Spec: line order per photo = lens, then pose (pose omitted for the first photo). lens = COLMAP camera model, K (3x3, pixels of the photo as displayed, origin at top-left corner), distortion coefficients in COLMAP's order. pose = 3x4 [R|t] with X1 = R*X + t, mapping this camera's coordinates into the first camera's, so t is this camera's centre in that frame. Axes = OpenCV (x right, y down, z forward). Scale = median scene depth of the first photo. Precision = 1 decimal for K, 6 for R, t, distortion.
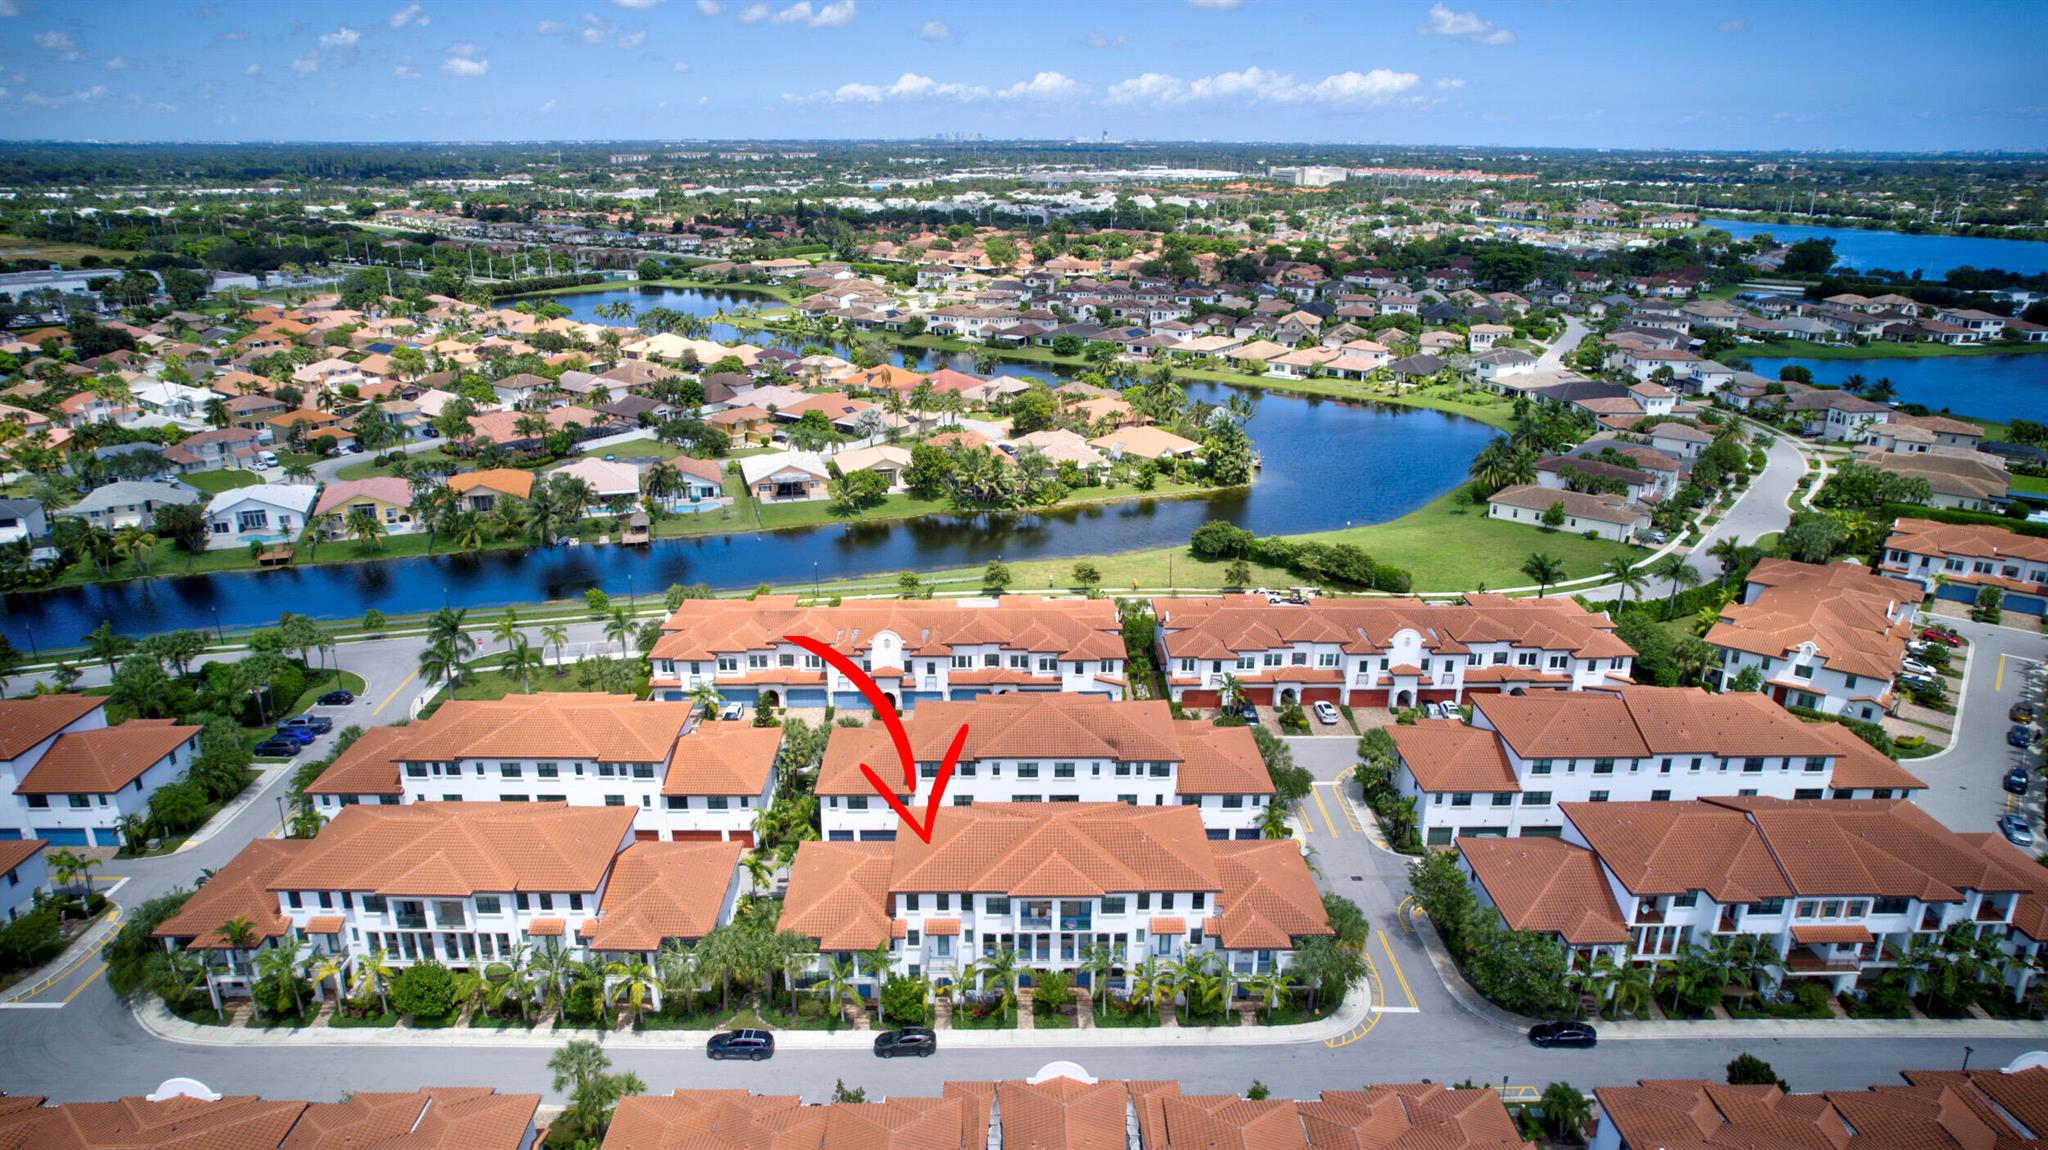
lens RADIAL K [[1308.9, 0, 1022.0], [0, 1308.9, 576.1], [0, 0, 1]] dist [-0.077179, 0.070191]
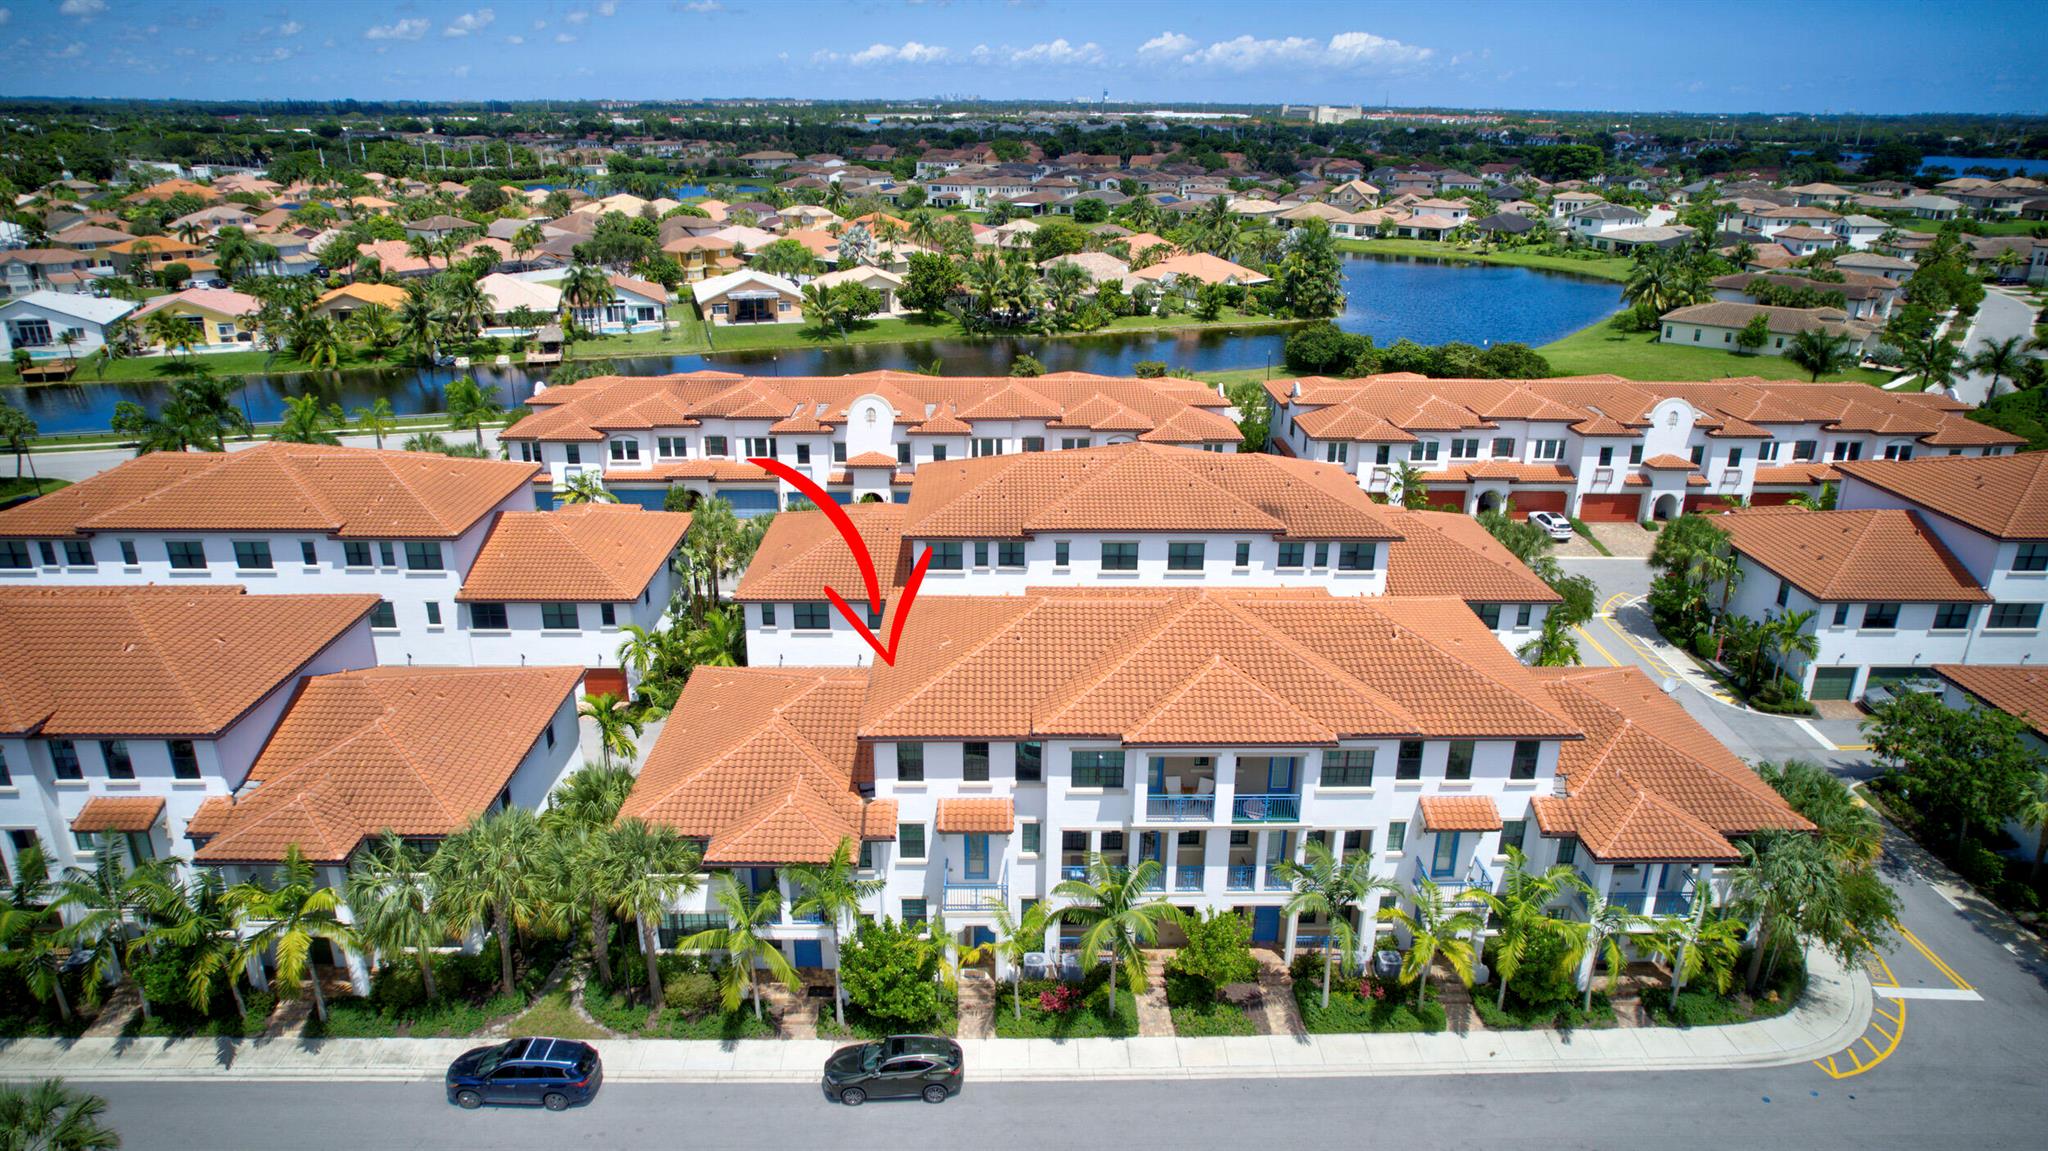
lens RADIAL K [[1308.9, 0, 1022.0], [0, 1308.9, 576.6], [0, 0, 1]] dist [-0.077179, 0.070191]
pose [[0.999997, 0.001769, 0.001478, -0.037556], [-0.001806, 0.999680, 0.025220, 0.143124], [-0.001433, -0.025223, 0.999681, 0.446798]]
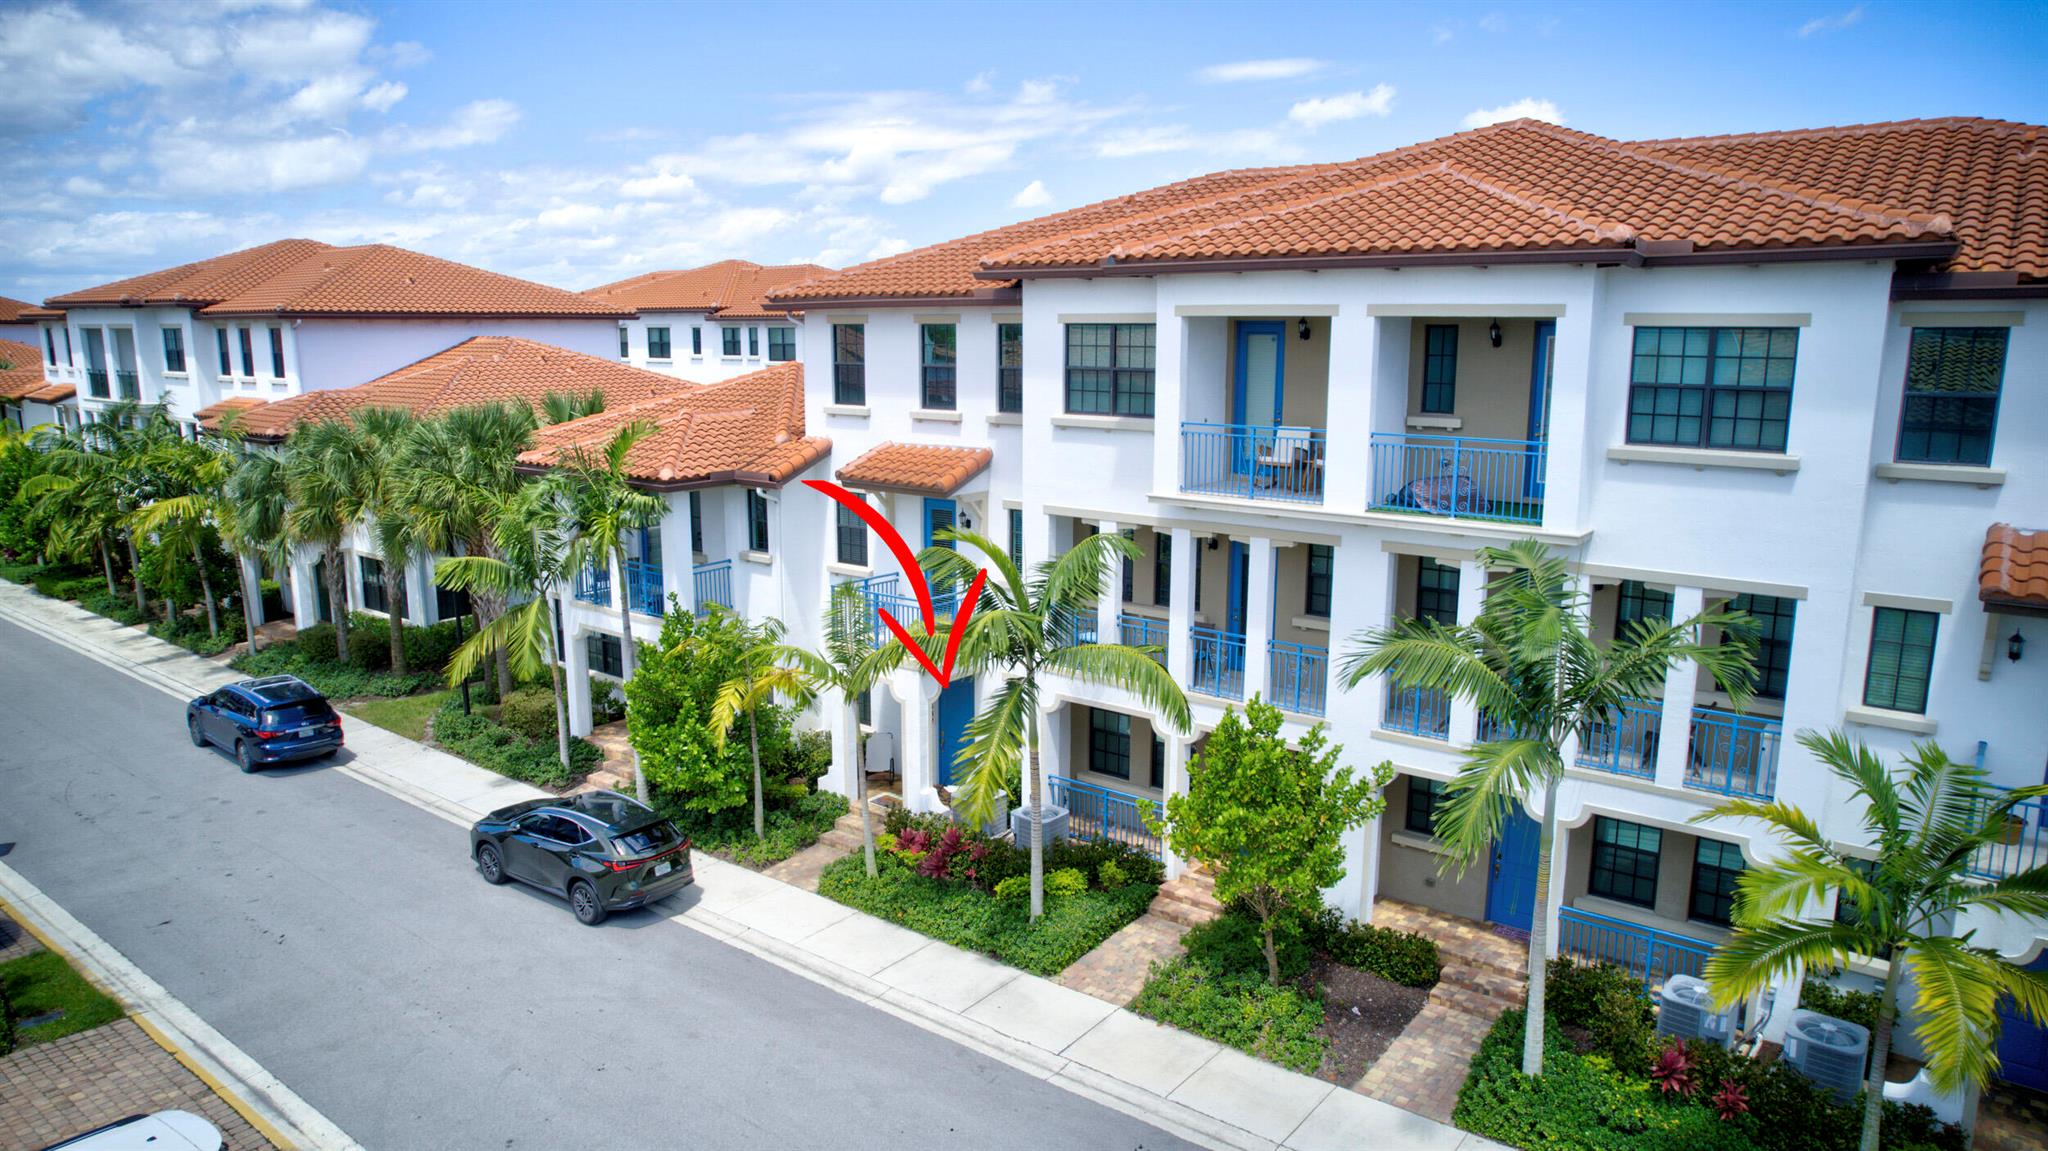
lens RADIAL K [[1308.9, 0, 1022.0], [0, 1308.9, 576.6], [0, 0, 1]] dist [-0.077179, 0.070191]
pose [[0.777460, 0.113120, -0.618675, 0.086097], [-0.200361, 0.976988, -0.073150, 0.250017], [0.596163, 0.180829, 0.782234, 0.684624]]
